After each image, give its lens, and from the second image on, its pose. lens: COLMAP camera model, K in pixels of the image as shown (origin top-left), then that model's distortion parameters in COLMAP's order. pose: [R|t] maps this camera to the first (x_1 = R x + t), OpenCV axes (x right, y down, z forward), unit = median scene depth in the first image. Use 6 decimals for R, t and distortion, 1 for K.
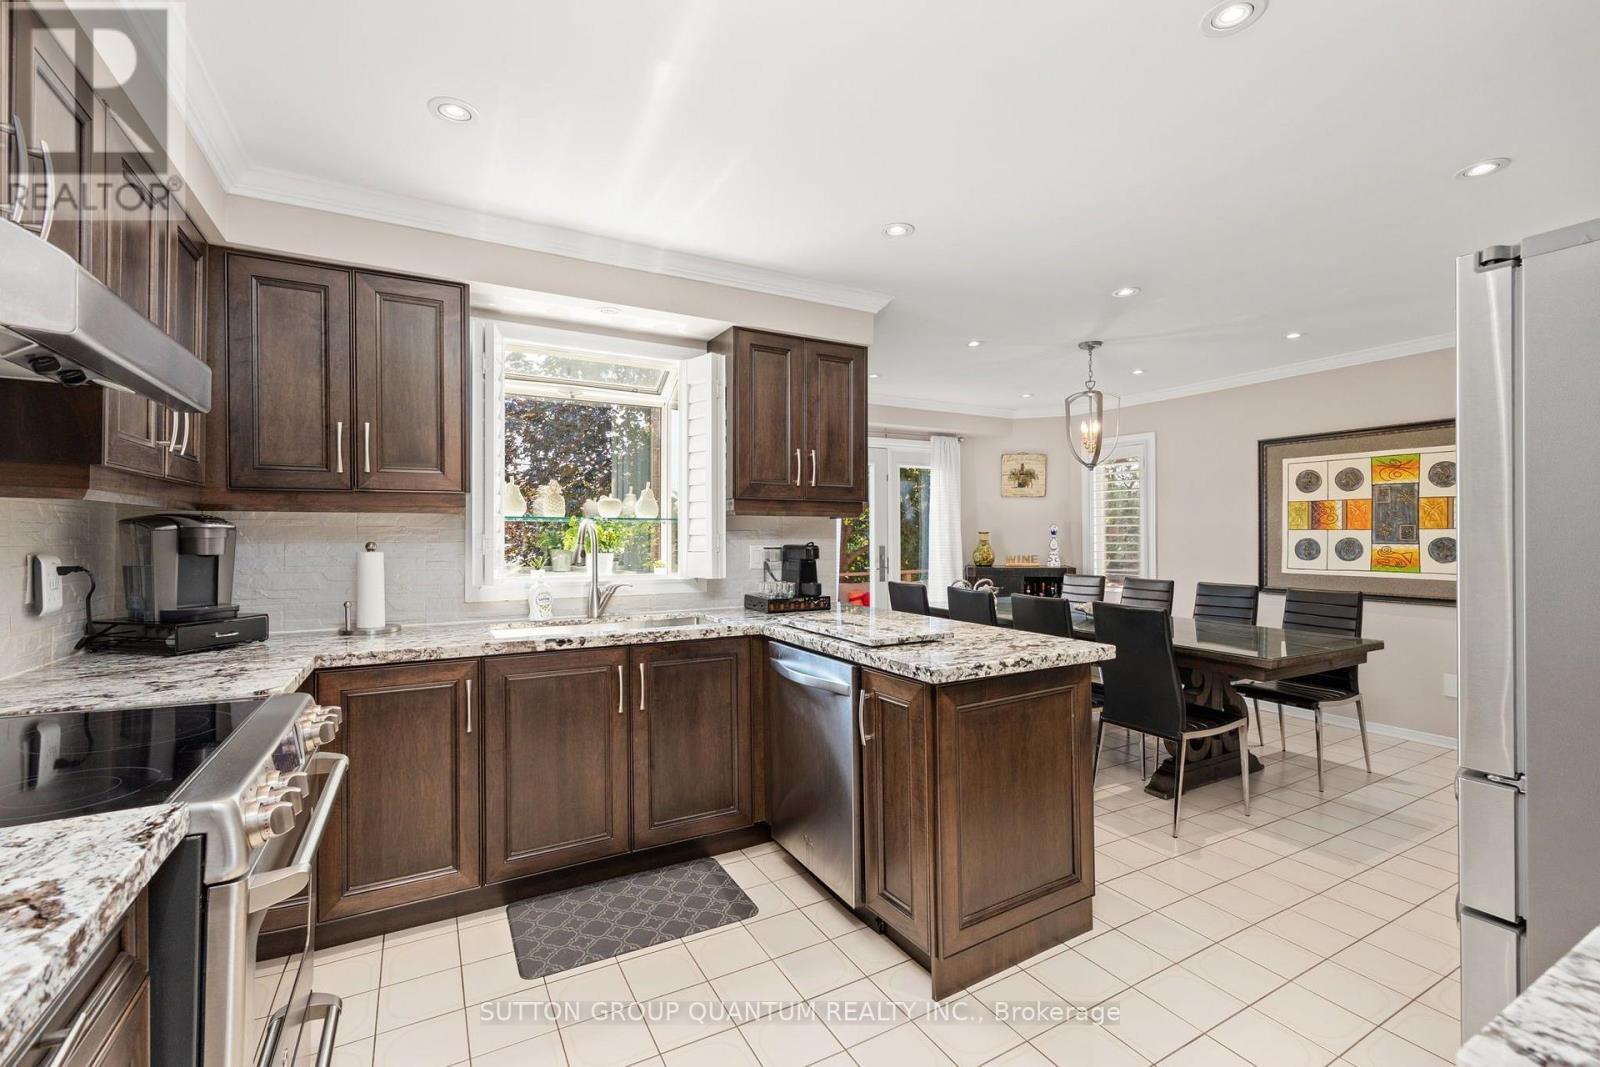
lens RADIAL K [[678.0, 0, 800.0], [0, 678.0, 533.5], [0, 0, 1]] dist [0.003423, 0.000587]
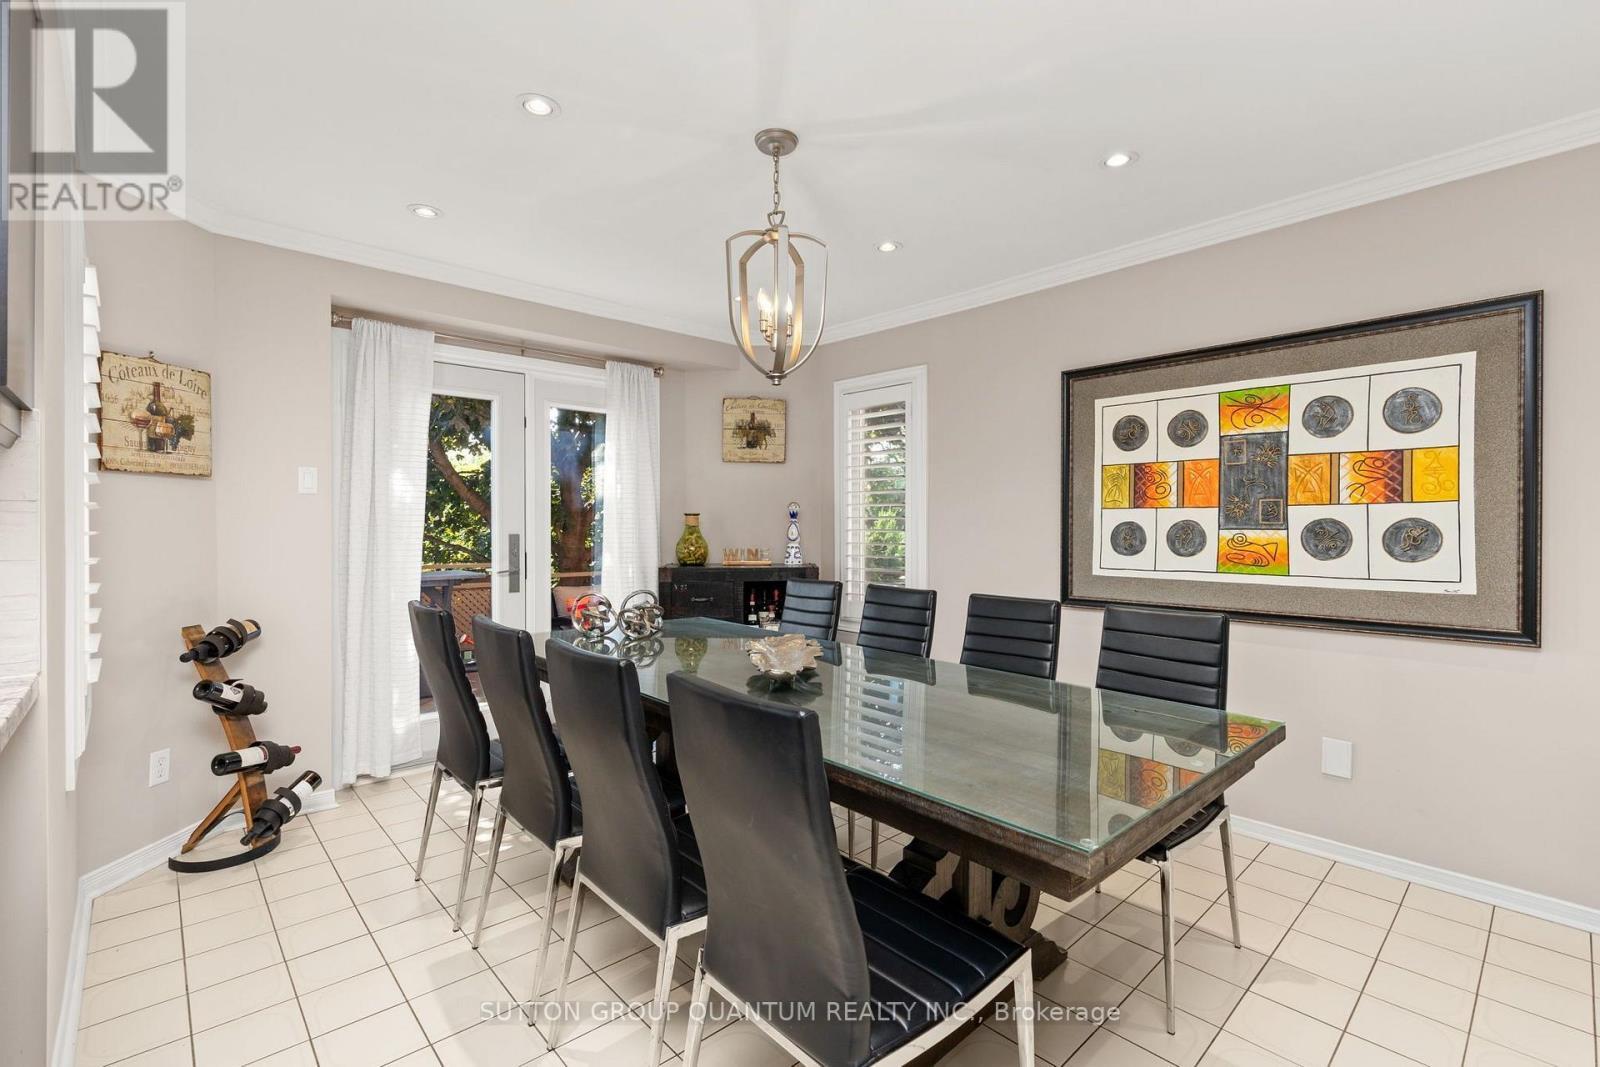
lens RADIAL K [[712.9, 0, 800.0], [0, 712.9, 533.5], [0, 0, 1]] dist [0.000411, 0.000128]
pose [[0.970939, 0.002531, 0.239313, 0.293723], [-0.005194, 0.999931, 0.010497, 0.013364], [-0.239270, -0.011435, 0.970886, 0.433439]]
